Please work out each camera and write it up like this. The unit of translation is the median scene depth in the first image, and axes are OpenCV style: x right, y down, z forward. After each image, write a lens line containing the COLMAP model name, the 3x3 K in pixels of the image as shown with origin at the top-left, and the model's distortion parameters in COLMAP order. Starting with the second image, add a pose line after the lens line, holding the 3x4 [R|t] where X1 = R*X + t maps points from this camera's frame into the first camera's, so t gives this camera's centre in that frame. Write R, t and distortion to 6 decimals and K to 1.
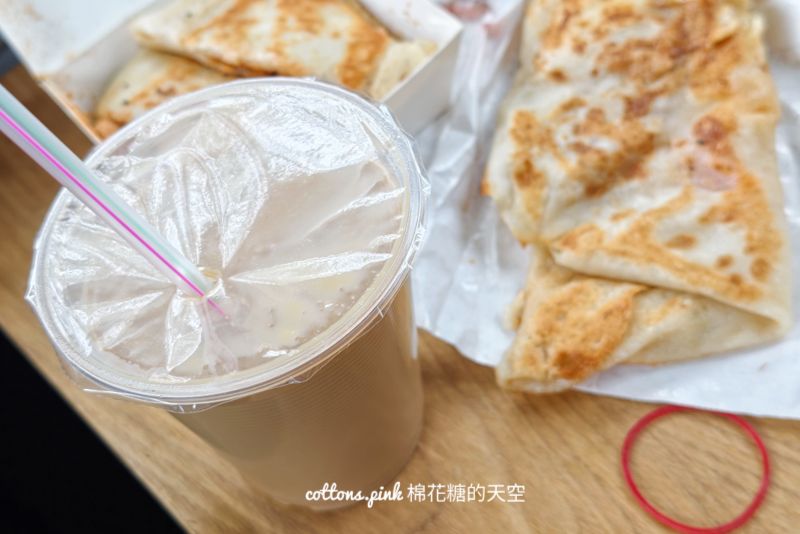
lens RADIAL K [[1201.6, 0, 395.7], [0, 1201.6, 267.3], [0, 0, 1]] dist [0.299946, -0.089791]
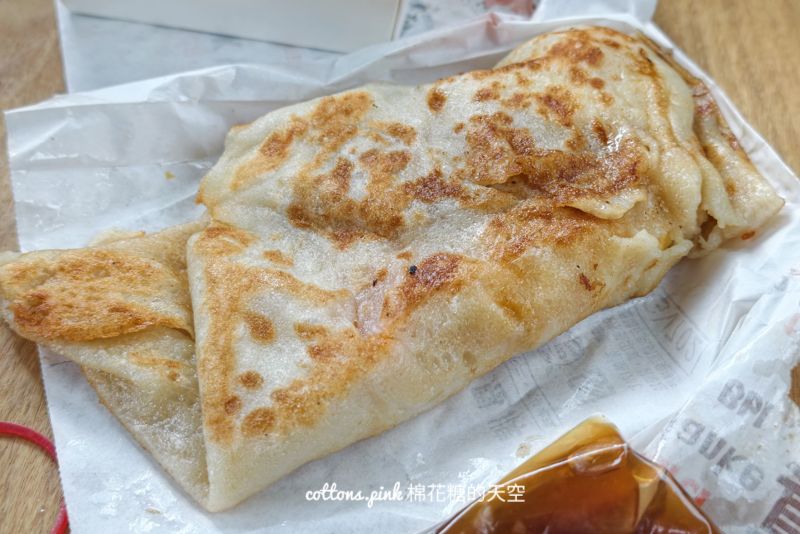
lens RADIAL K [[1201.6, 0, 395.7], [0, 1201.6, 267.3], [0, 0, 1]] dist [0.299946, -0.089791]
pose [[0.576198, 0.729028, -0.369479, 0.490492], [-0.717490, 0.667685, 0.198509, -0.229917], [0.391414, 0.150716, 0.907788, 0.359939]]
